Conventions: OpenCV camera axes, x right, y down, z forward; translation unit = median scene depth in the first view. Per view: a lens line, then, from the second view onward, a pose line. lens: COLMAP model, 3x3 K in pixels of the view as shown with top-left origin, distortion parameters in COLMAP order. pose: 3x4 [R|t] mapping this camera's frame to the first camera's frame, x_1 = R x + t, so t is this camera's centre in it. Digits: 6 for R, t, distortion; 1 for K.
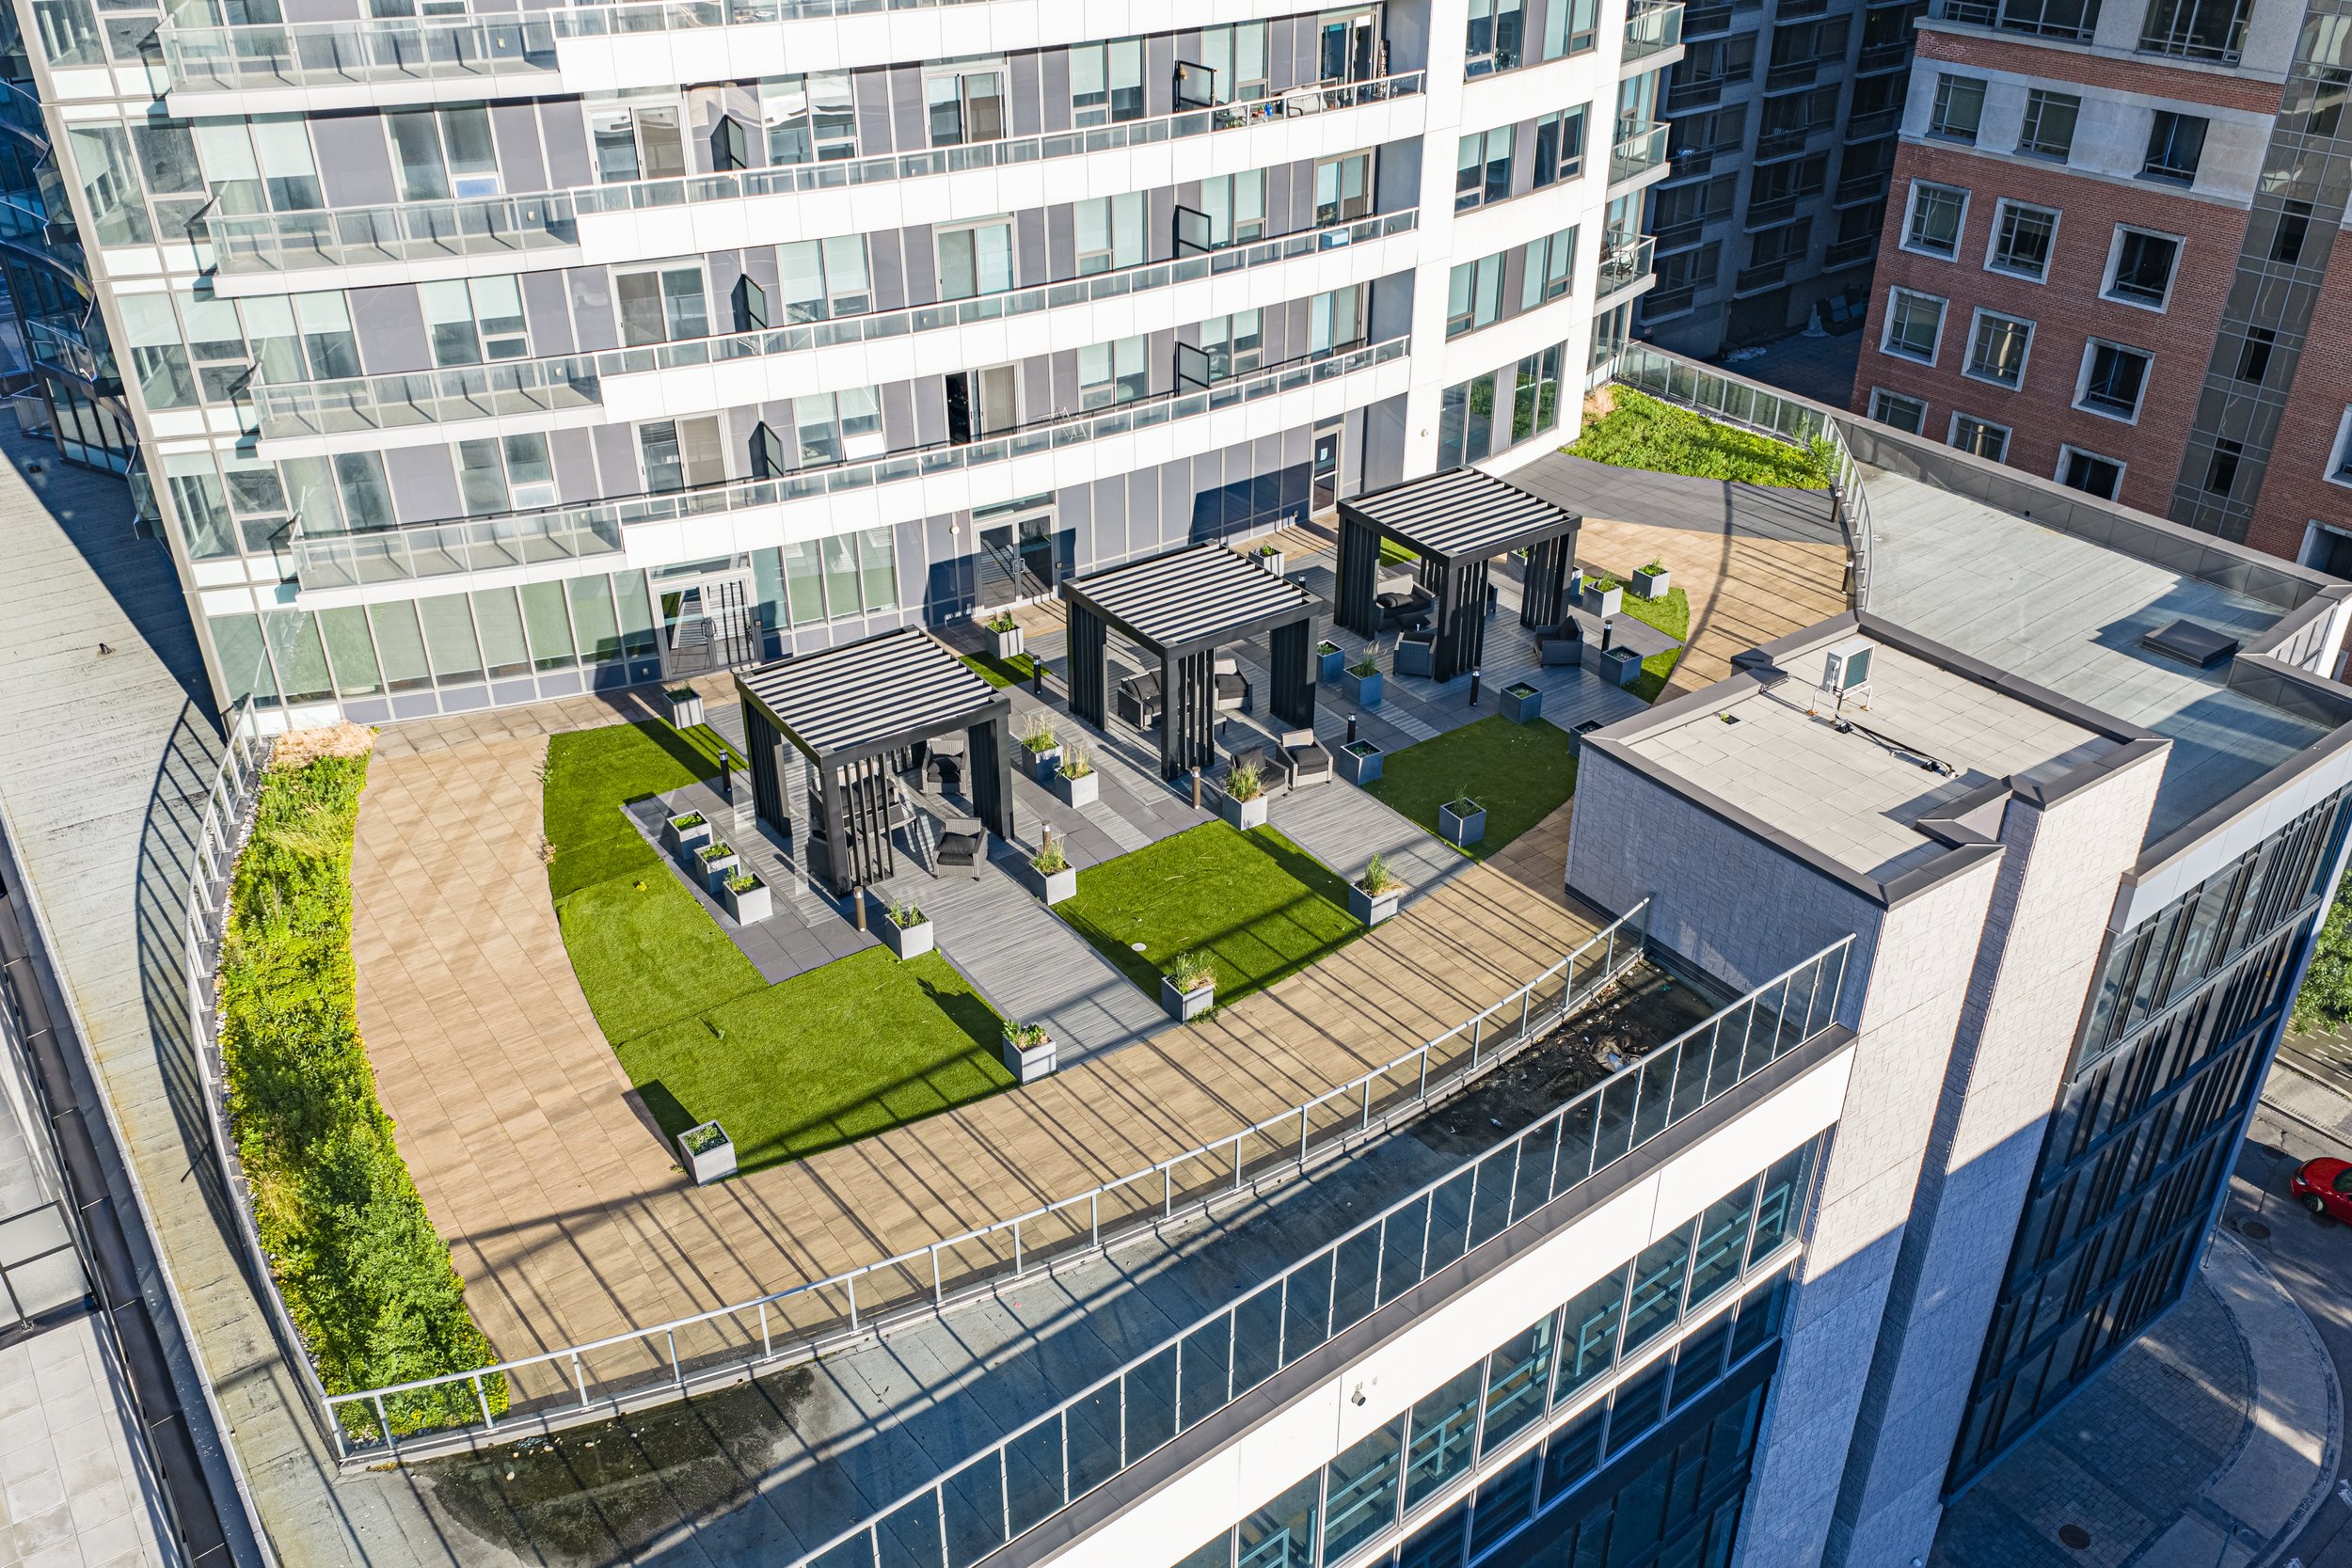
lens RADIAL K [[1936.7, 0, 1268.1], [0, 1936.7, 779.9], [0, 0, 1]] dist [0.003768, 0.001316]
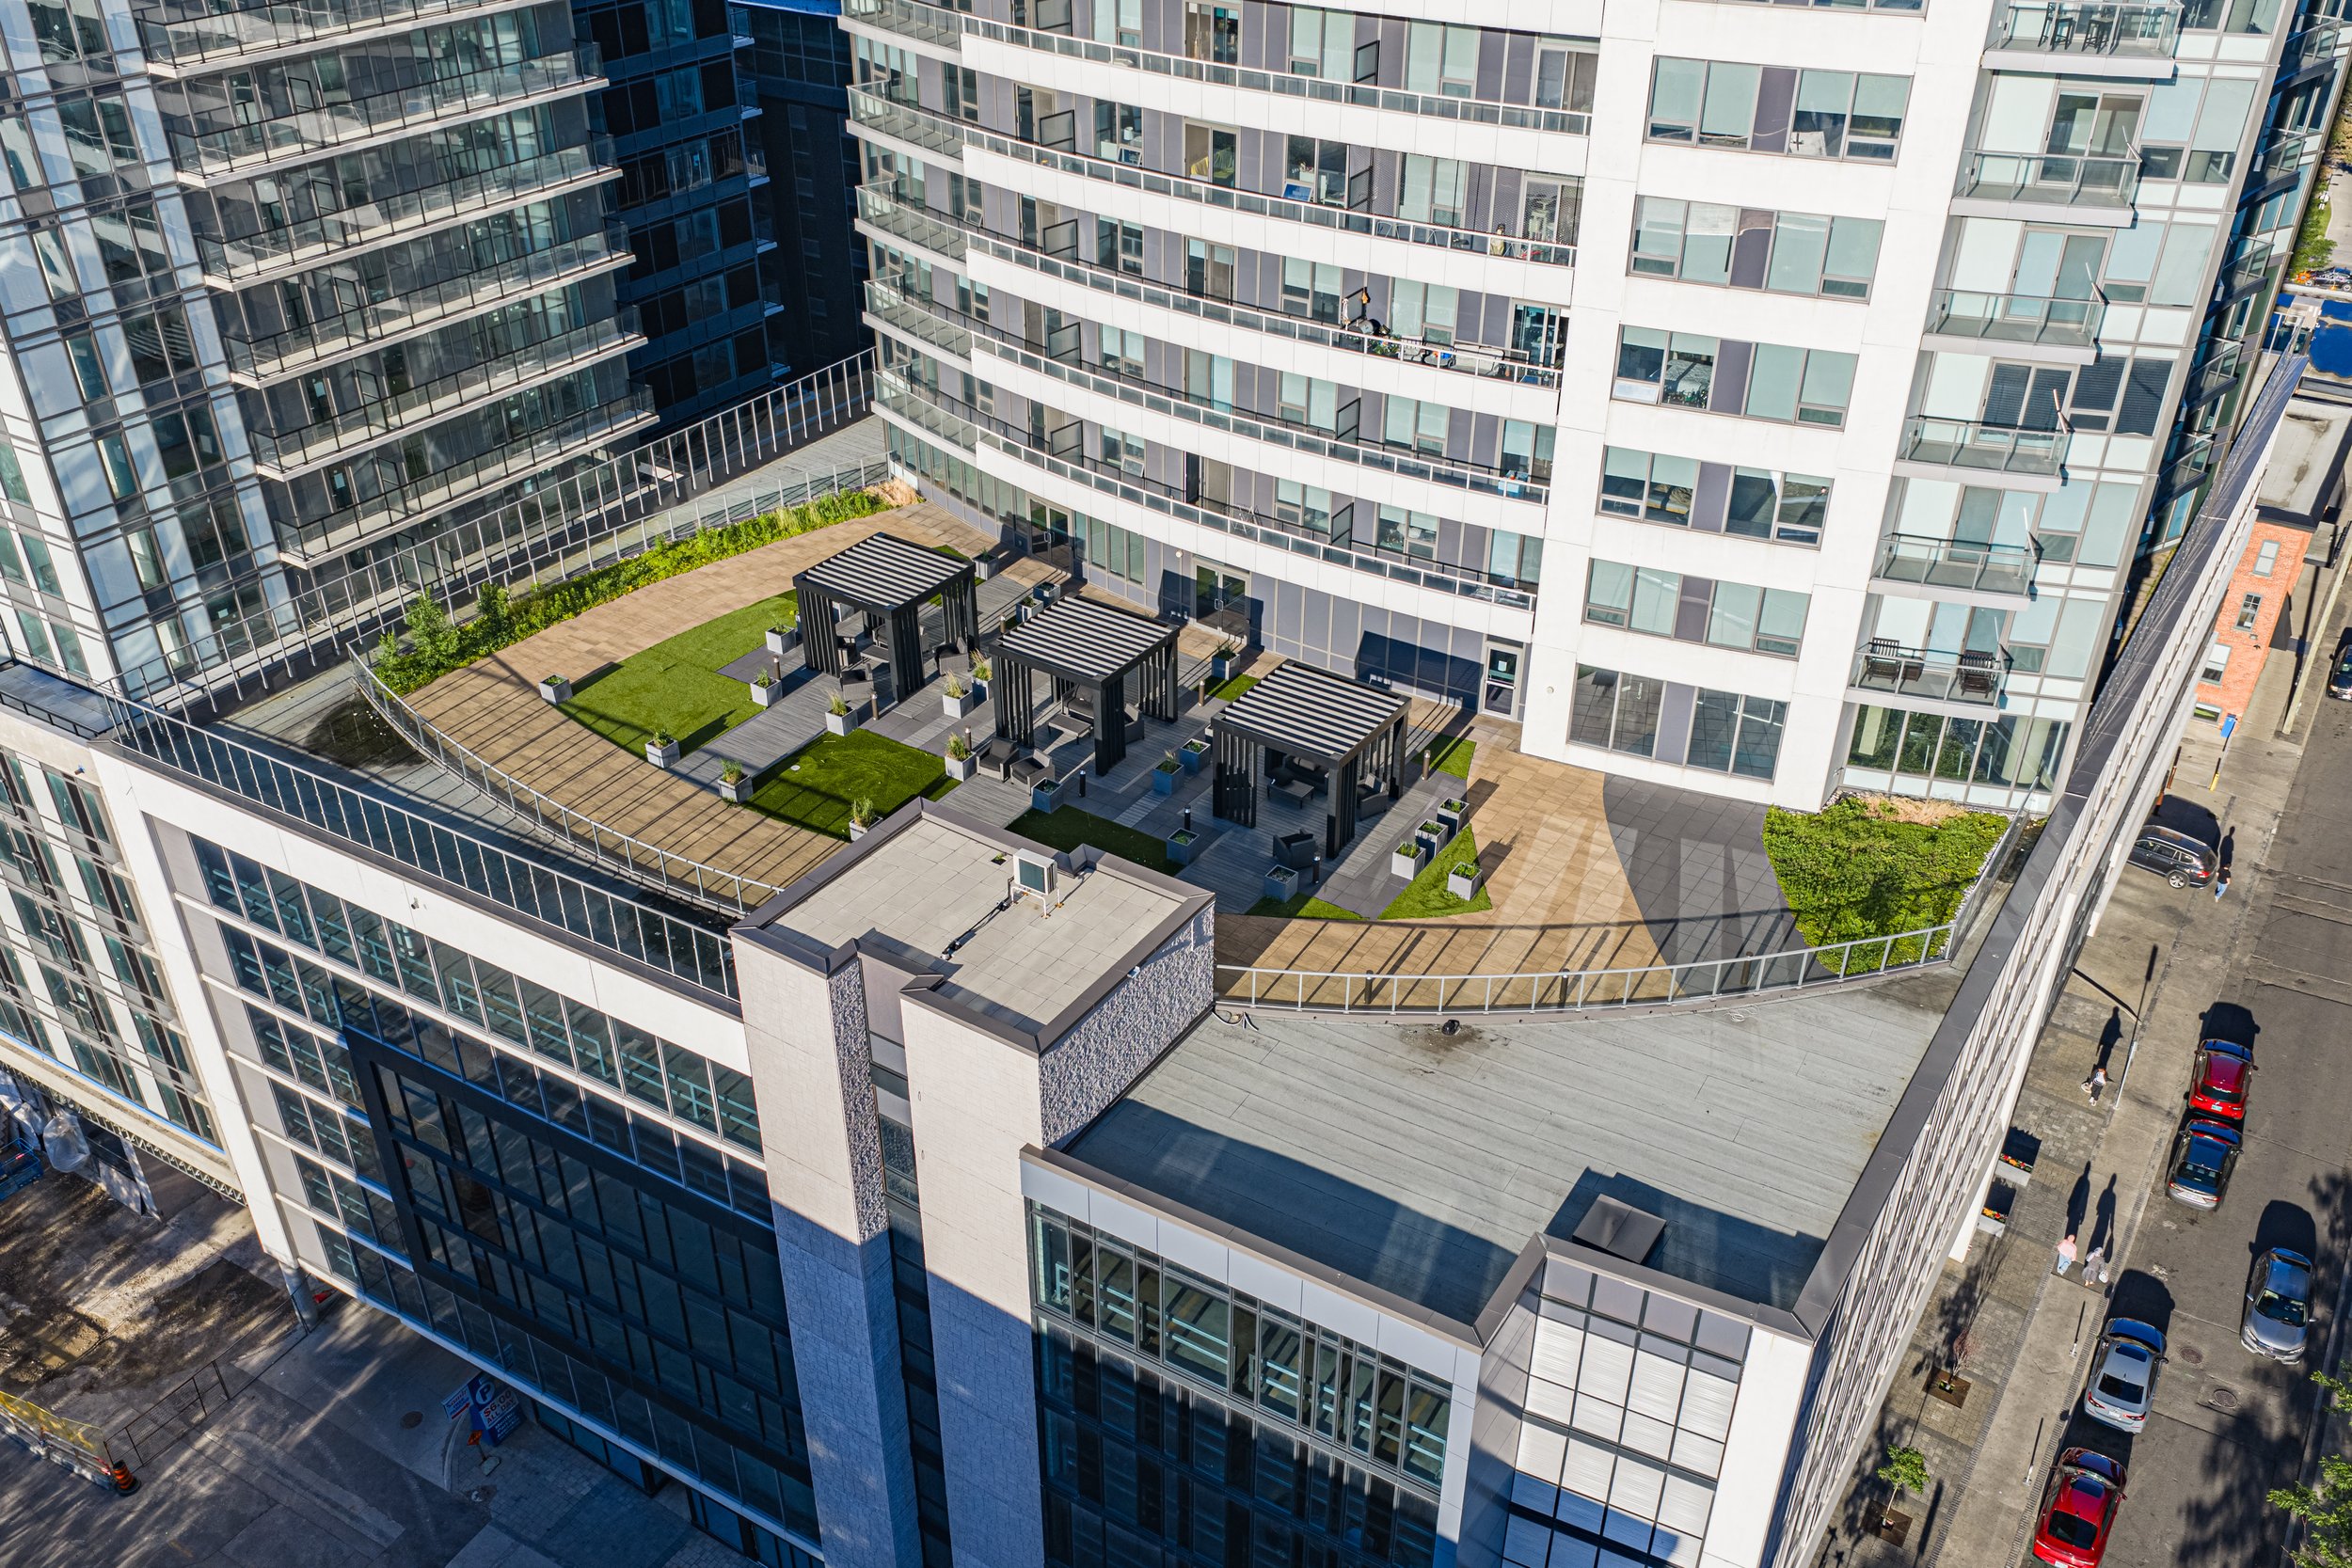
lens RADIAL K [[1936.7, 0, 1268.1], [0, 1936.7, 779.9], [0, 0, 1]] dist [0.003768, 0.001316]
pose [[0.368550, 0.487130, -0.791755, 1.081279], [-0.486764, 0.826738, 0.282073, -0.436810], [0.791980, 0.281440, 0.541811, 0.357998]]
